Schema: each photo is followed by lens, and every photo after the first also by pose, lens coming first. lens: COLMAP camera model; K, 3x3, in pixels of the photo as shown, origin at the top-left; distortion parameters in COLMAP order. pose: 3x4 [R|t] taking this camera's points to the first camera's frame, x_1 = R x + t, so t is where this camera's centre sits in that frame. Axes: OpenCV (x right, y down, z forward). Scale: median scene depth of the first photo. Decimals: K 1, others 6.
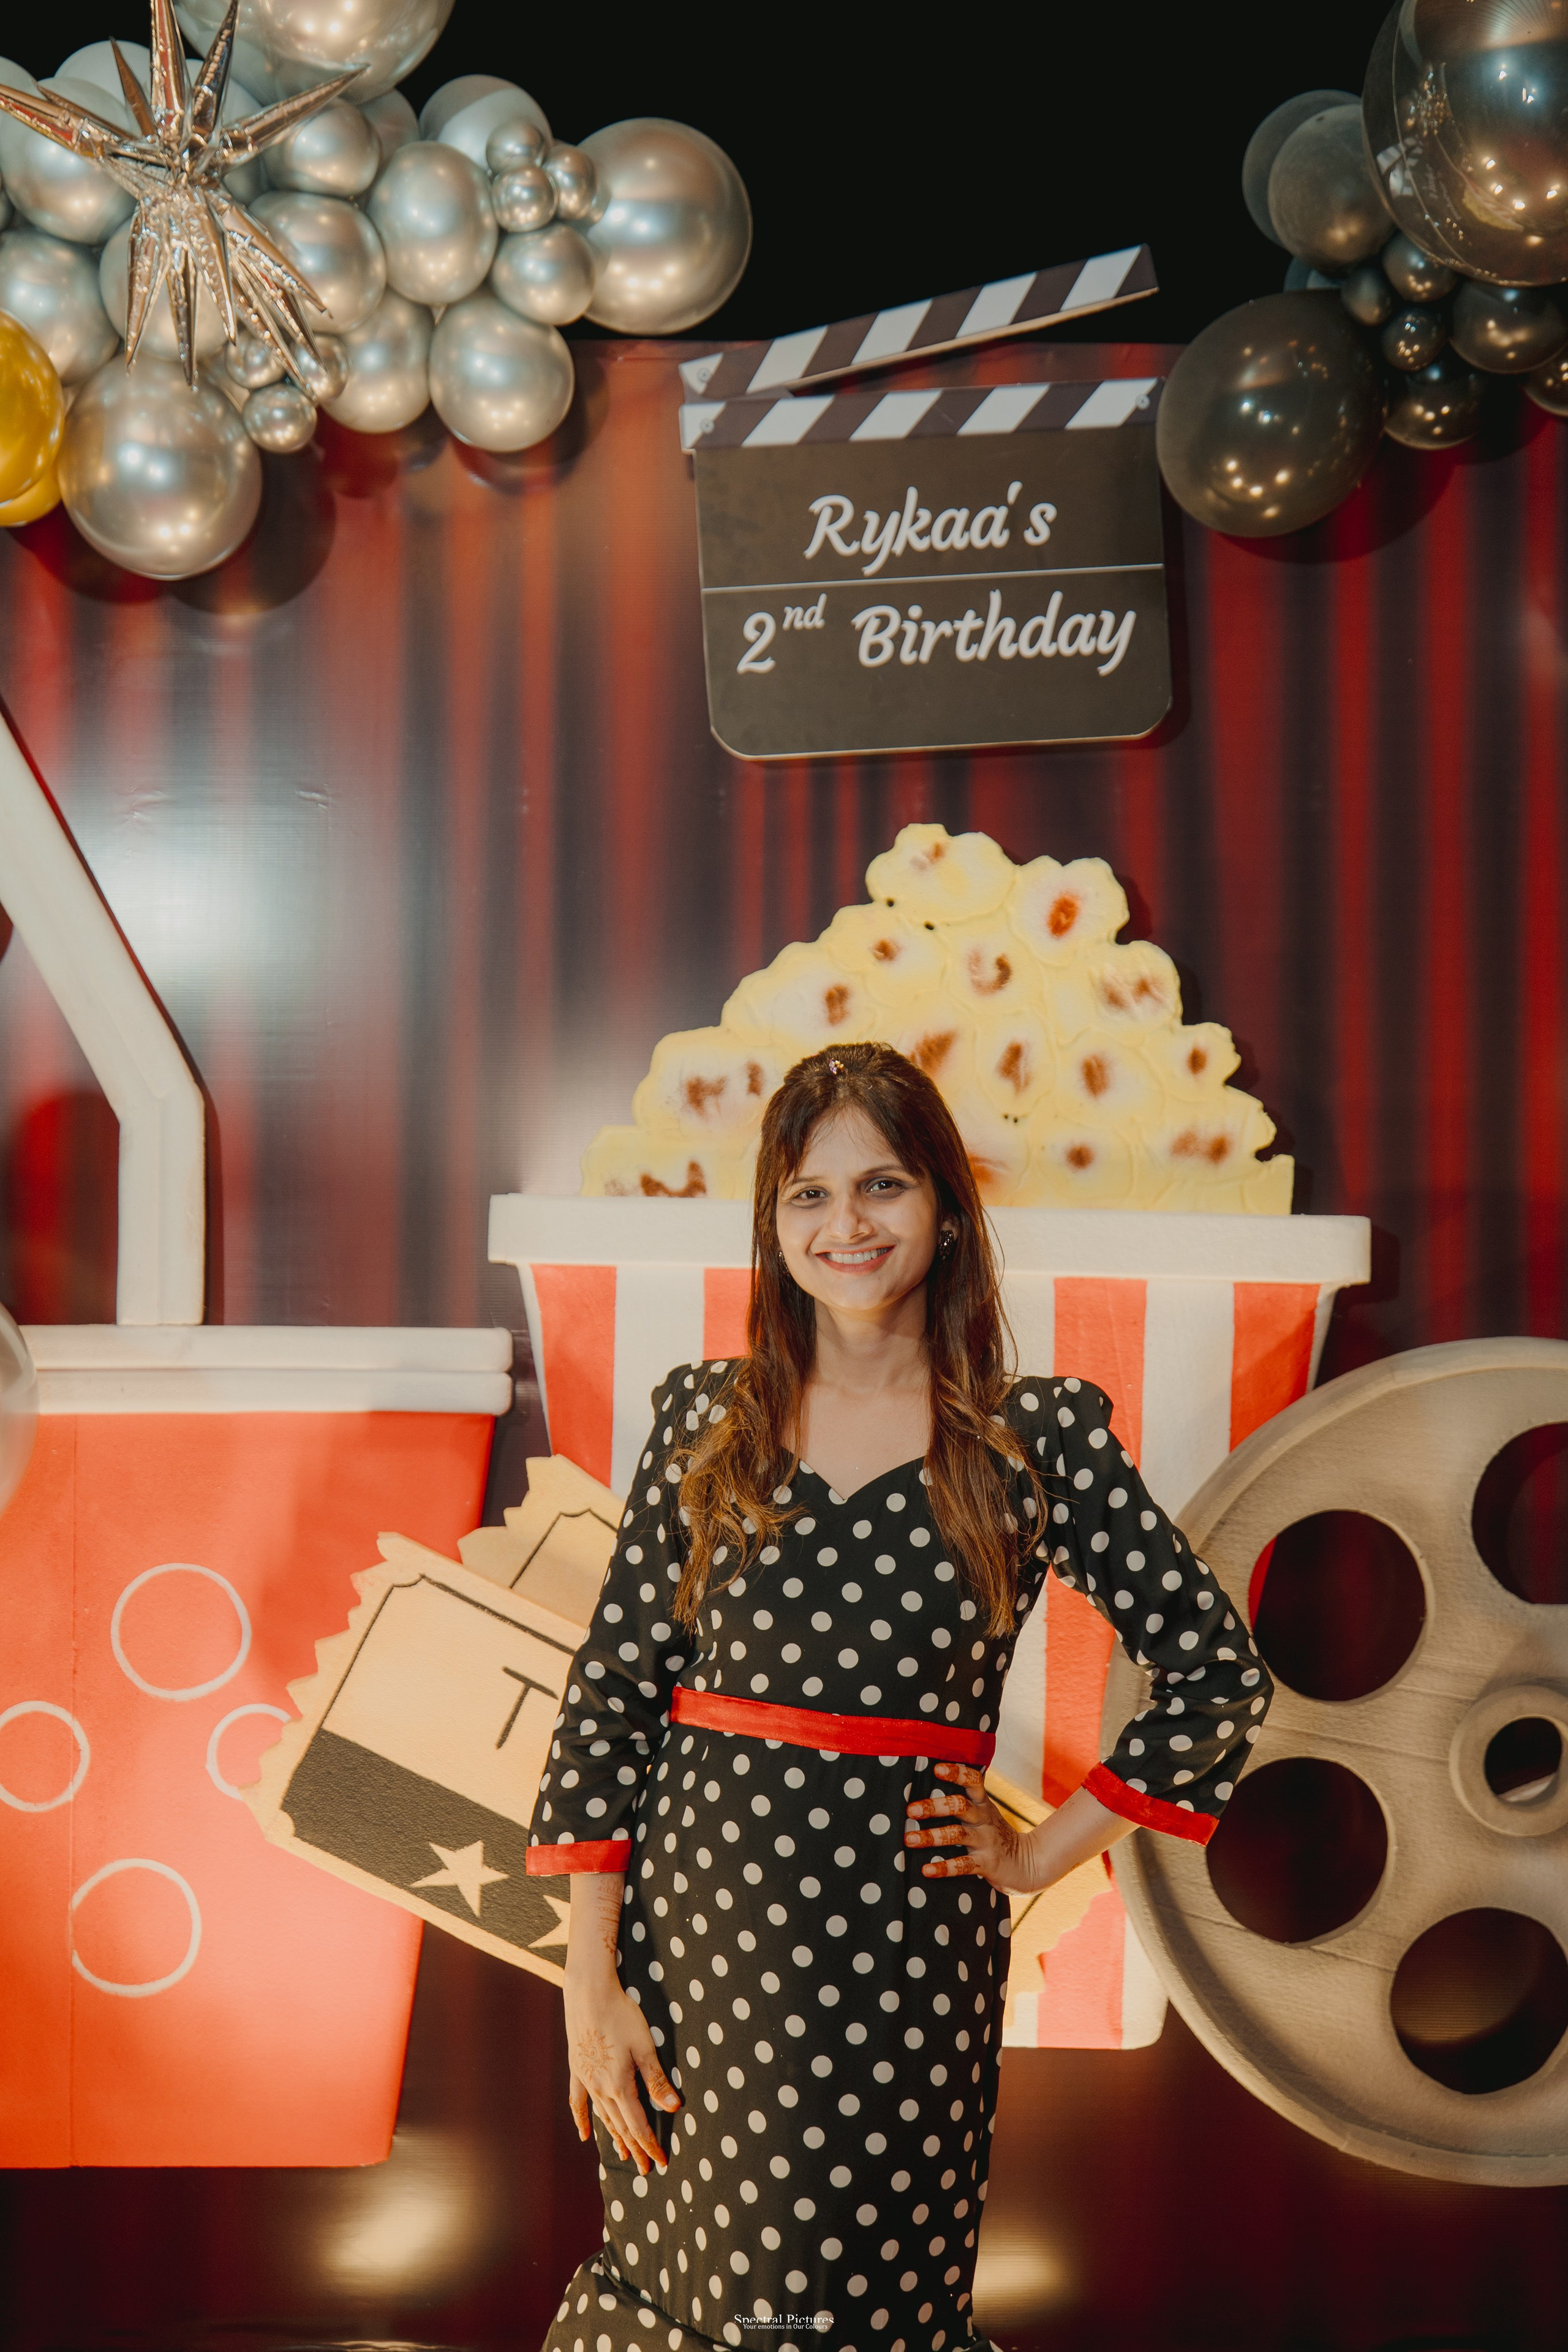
lens RADIAL K [[2502.5, 0, 798.9], [0, 2502.5, 1239.5], [0, 0, 1]] dist [0.014590, 0.000000]
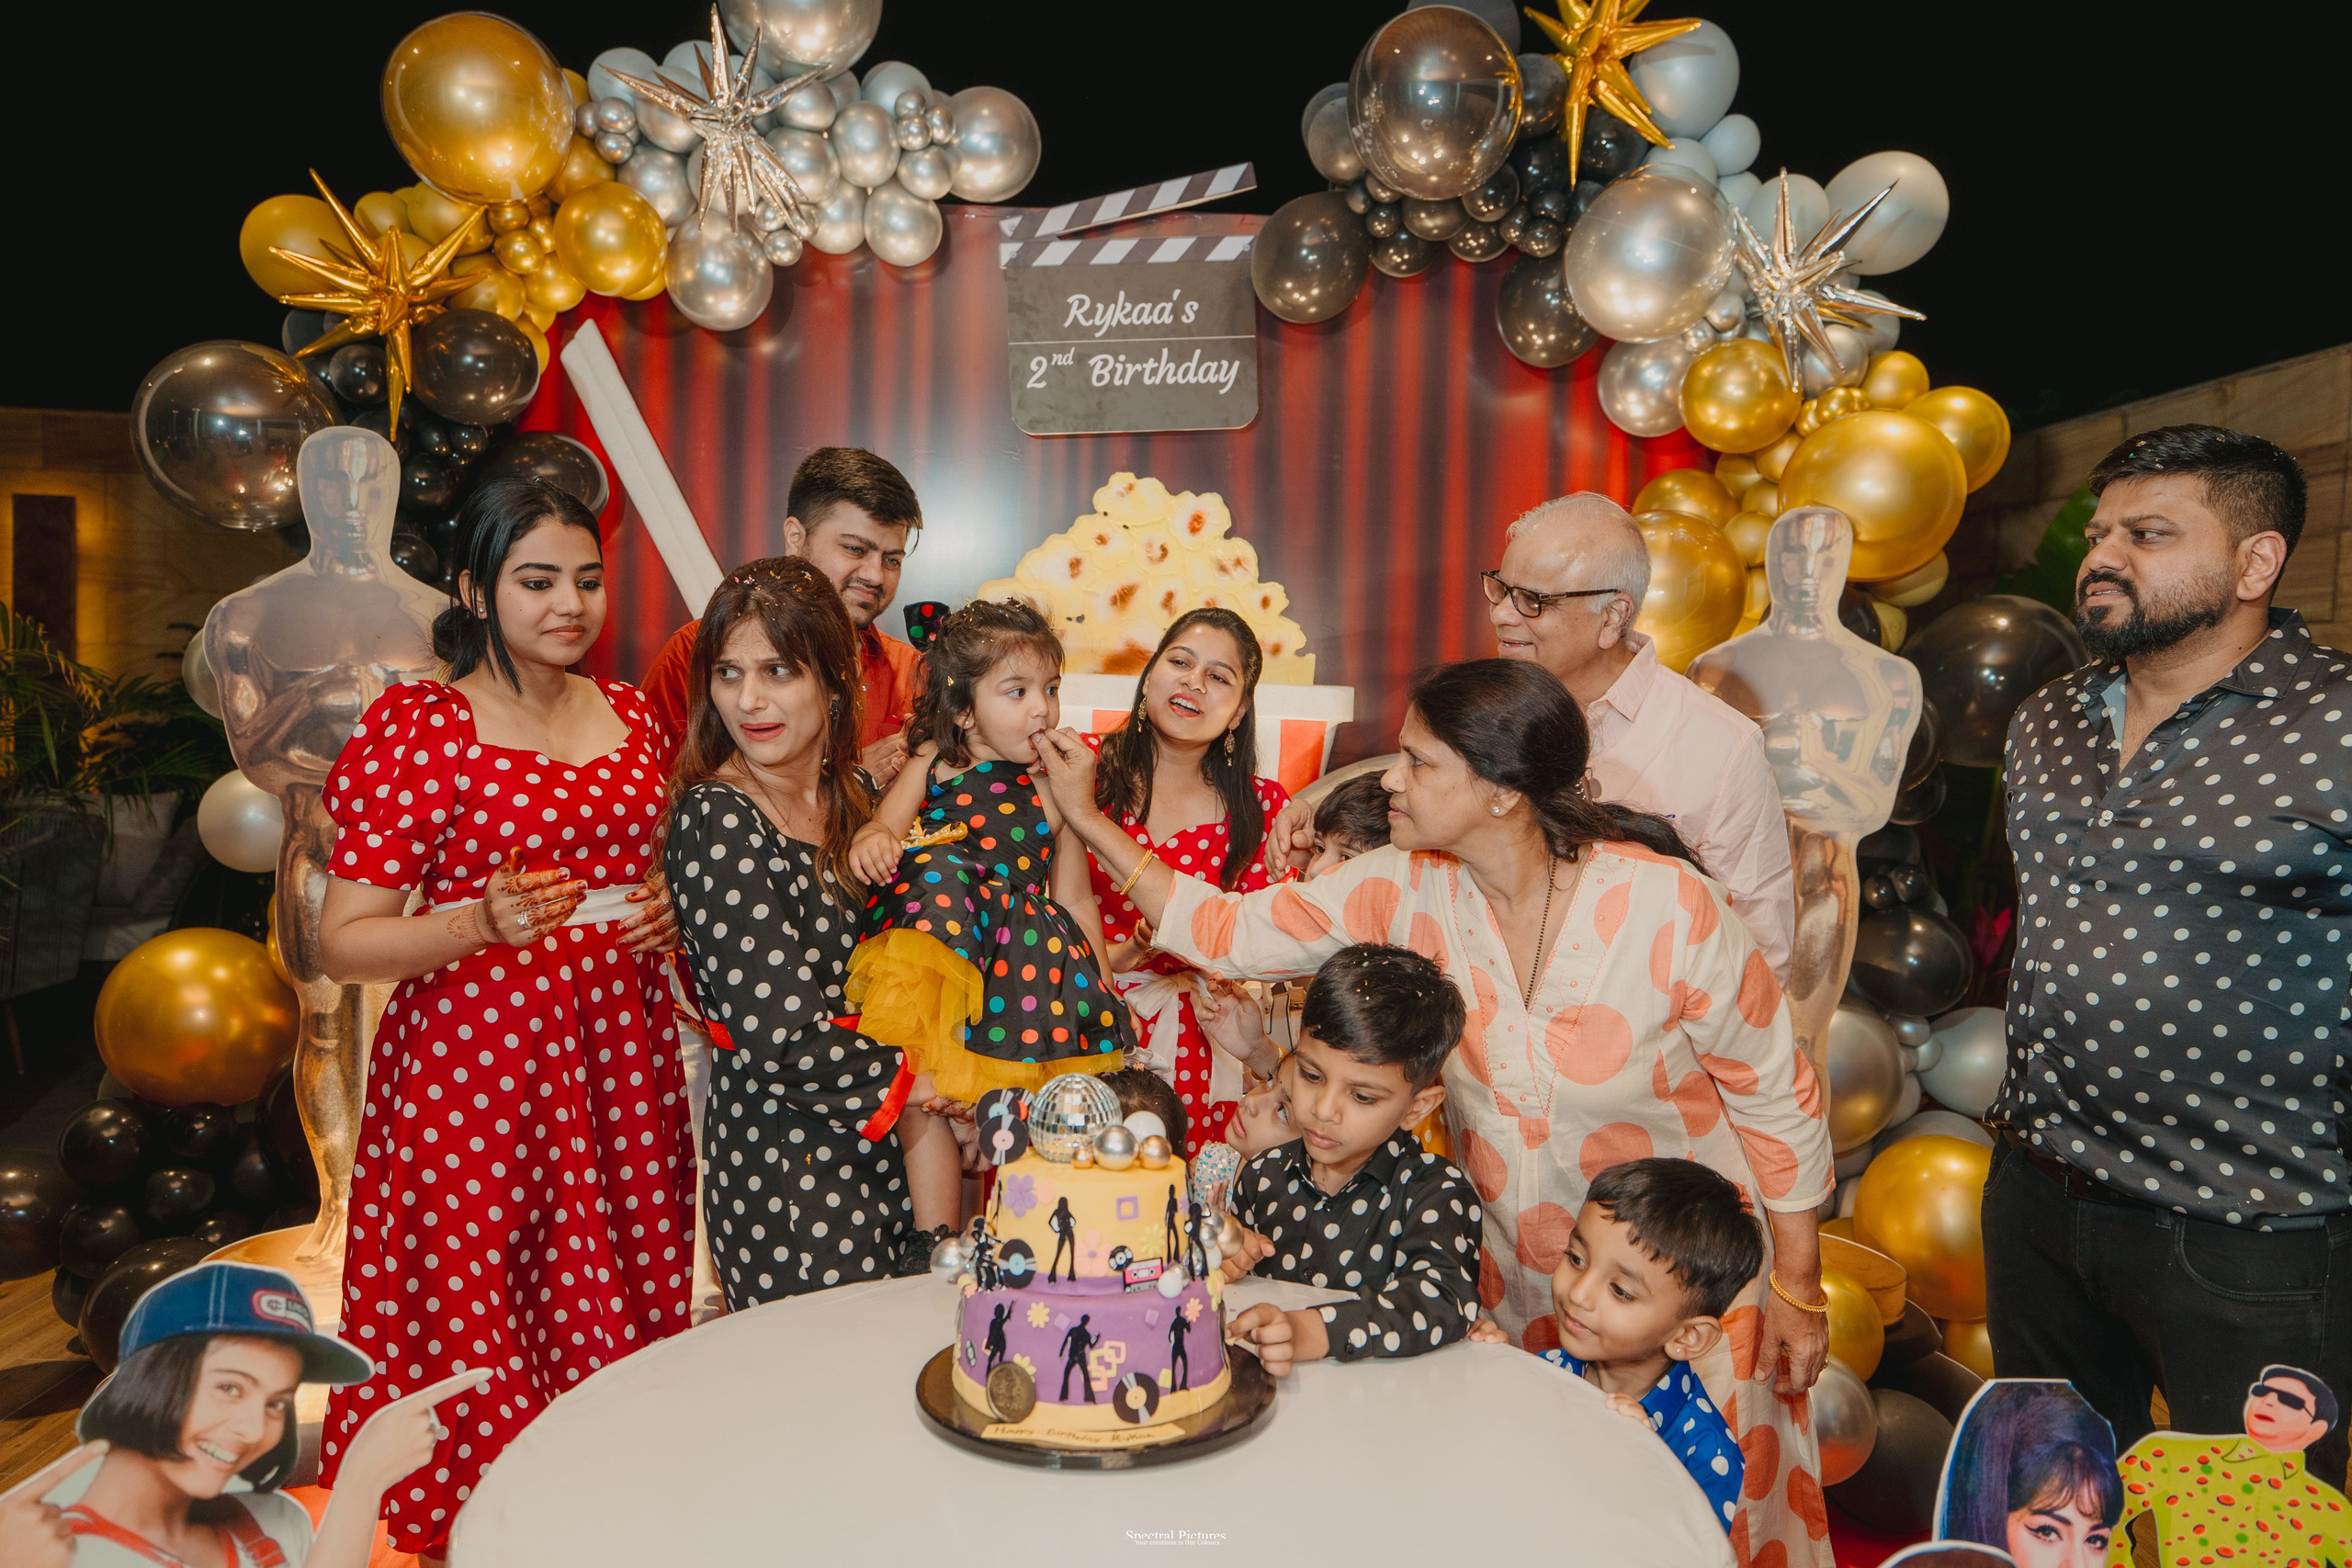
lens RADIAL K [[1614.6, 0, 1164.8], [0, 1614.6, 771.3], [0, 0, 1]] dist [0.012110, -0.006750]
pose [[0.999695, 0.024381, 0.004060, 0.081345], [-0.024530, 0.998814, 0.042052, 0.006885], [-0.003030, -0.042139, 0.999107, -0.222054]]
